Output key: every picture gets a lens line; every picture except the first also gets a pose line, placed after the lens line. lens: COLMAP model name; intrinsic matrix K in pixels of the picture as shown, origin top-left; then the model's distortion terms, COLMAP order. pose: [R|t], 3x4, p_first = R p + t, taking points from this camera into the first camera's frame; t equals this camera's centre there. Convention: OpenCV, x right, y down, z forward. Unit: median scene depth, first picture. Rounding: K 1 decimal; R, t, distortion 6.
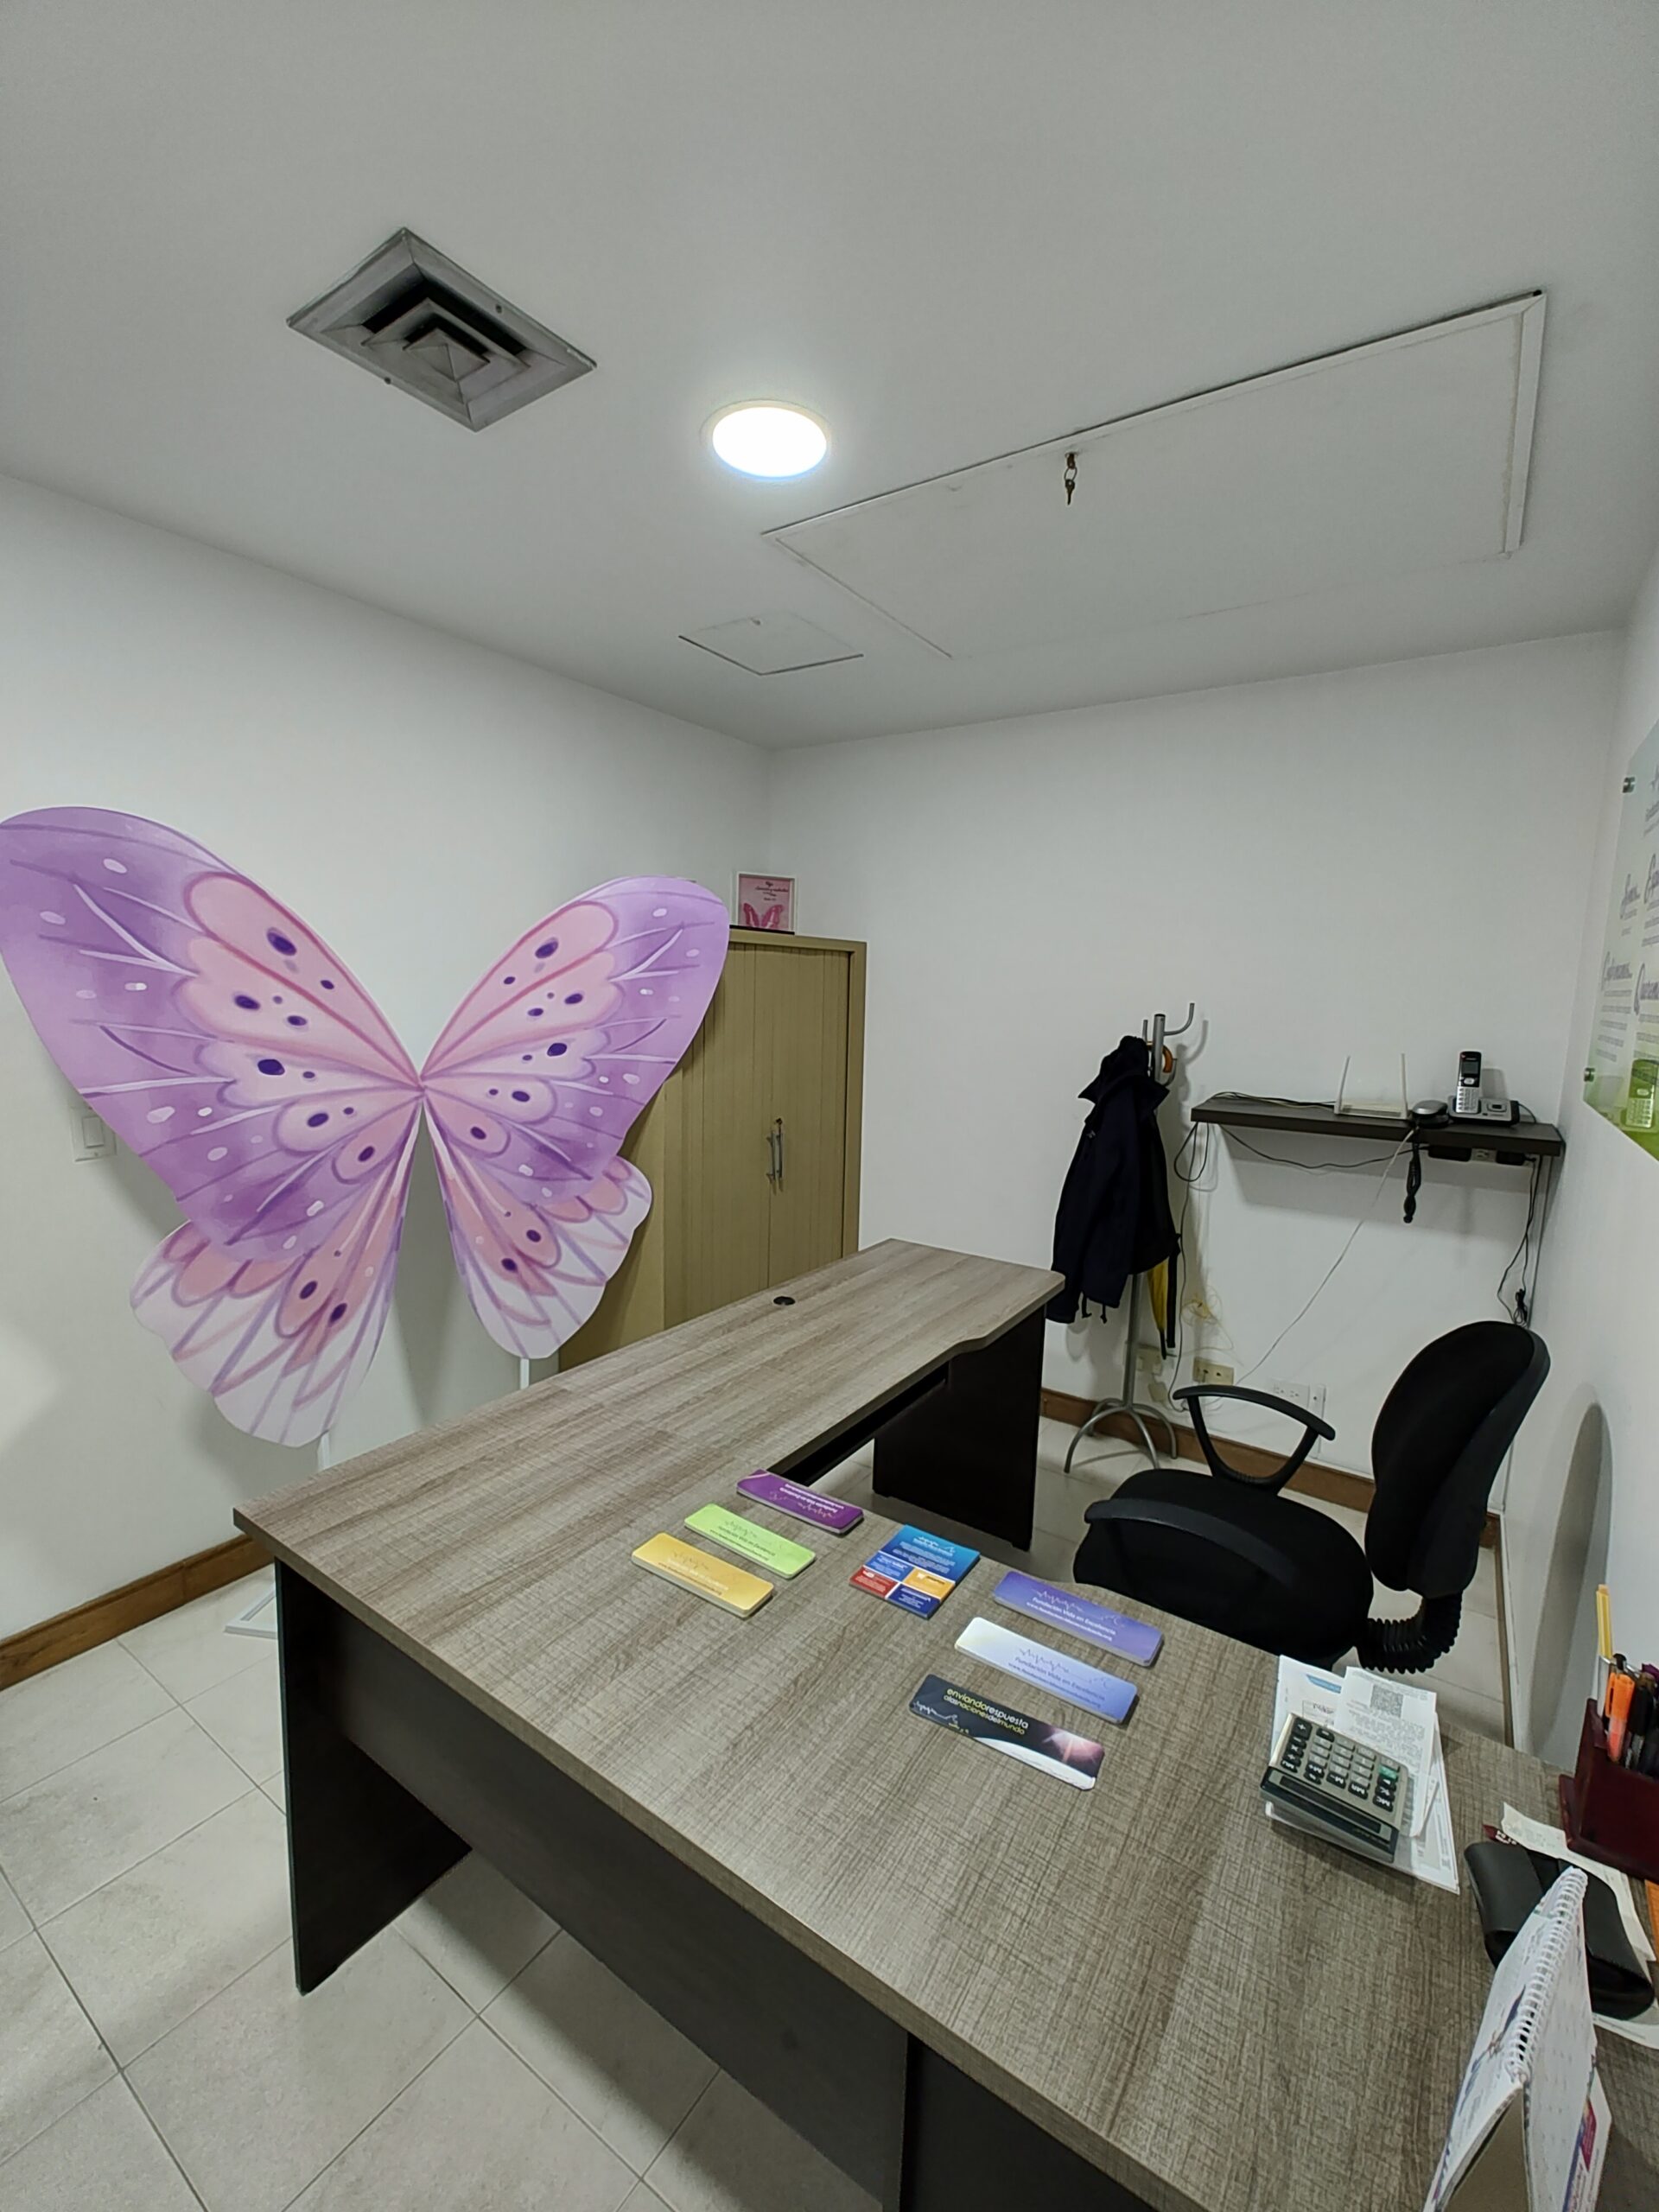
lens RADIAL K [[930.8, 0, 829.5], [0, 930.8, 1106.0], [0, 0, 1]] dist [-0.000264, 0.000031]
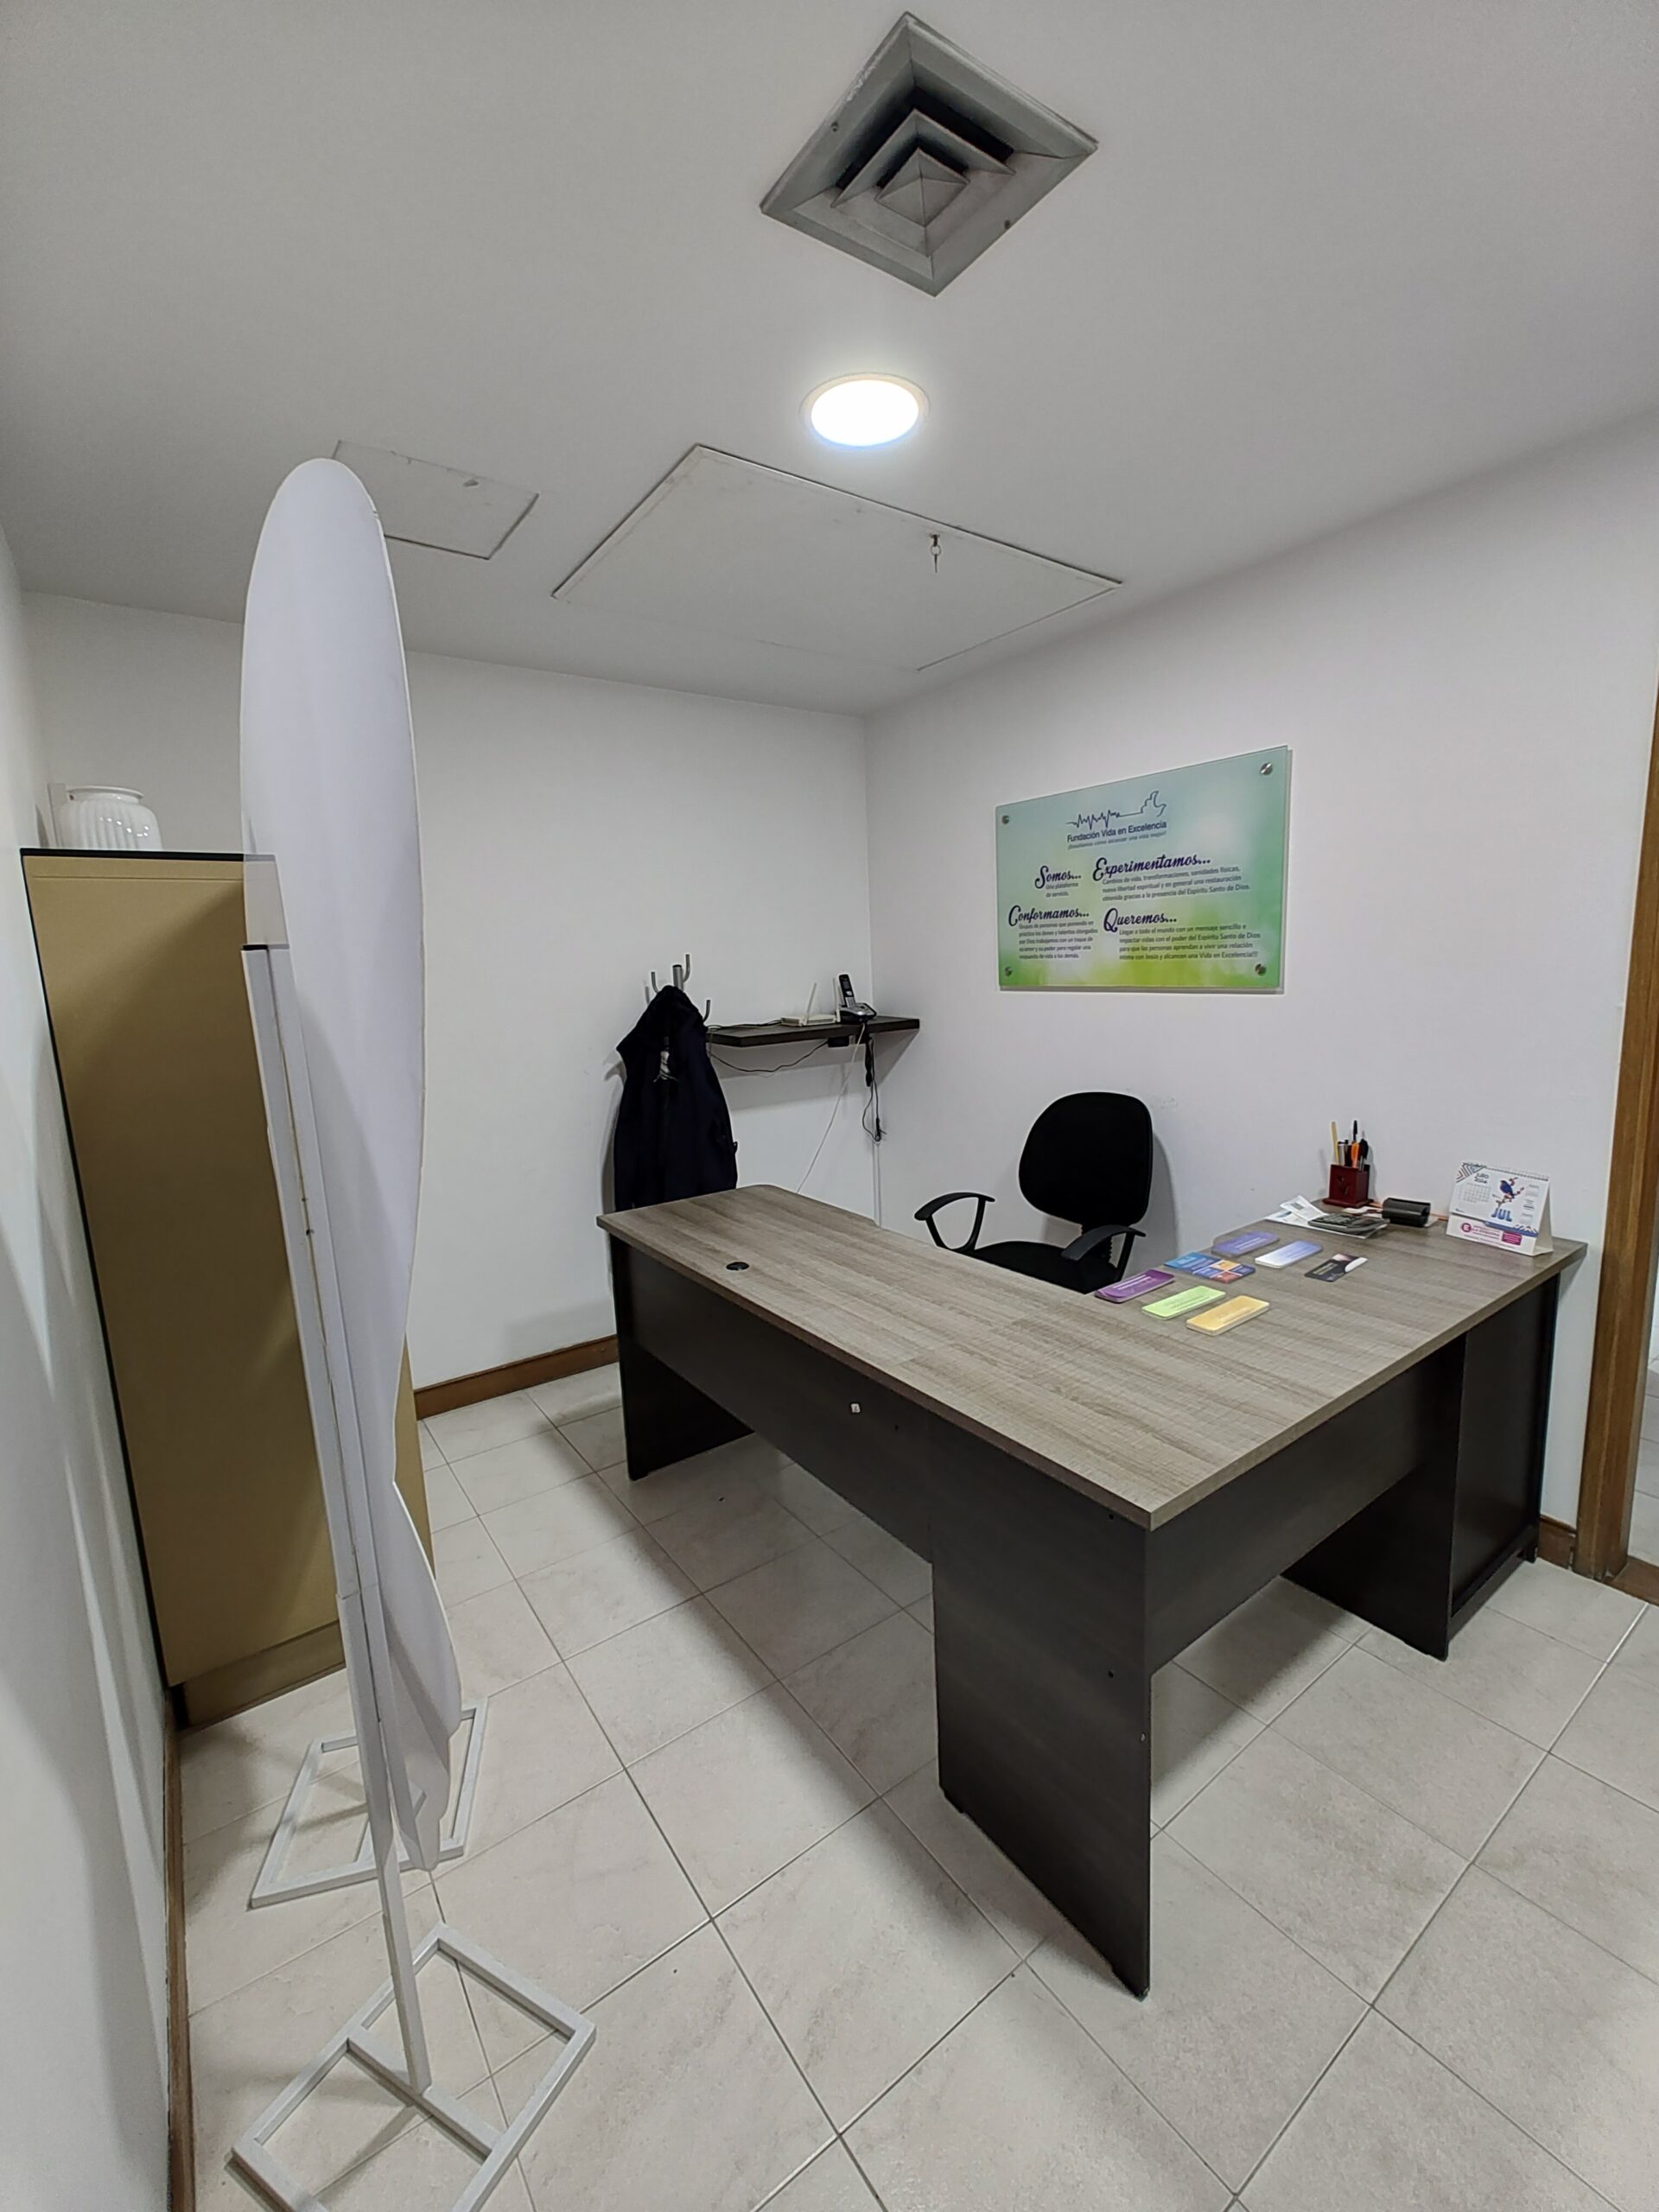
lens RADIAL K [[930.8, 0, 829.5], [0, 930.8, 1106.0], [0, 0, 1]] dist [-0.000264, 0.000031]
pose [[0.329471, -0.191078, 0.924628, -1.233570], [0.169579, 0.975358, 0.141136, -0.104824], [-0.928812, 0.110297, 0.353755, 0.767159]]
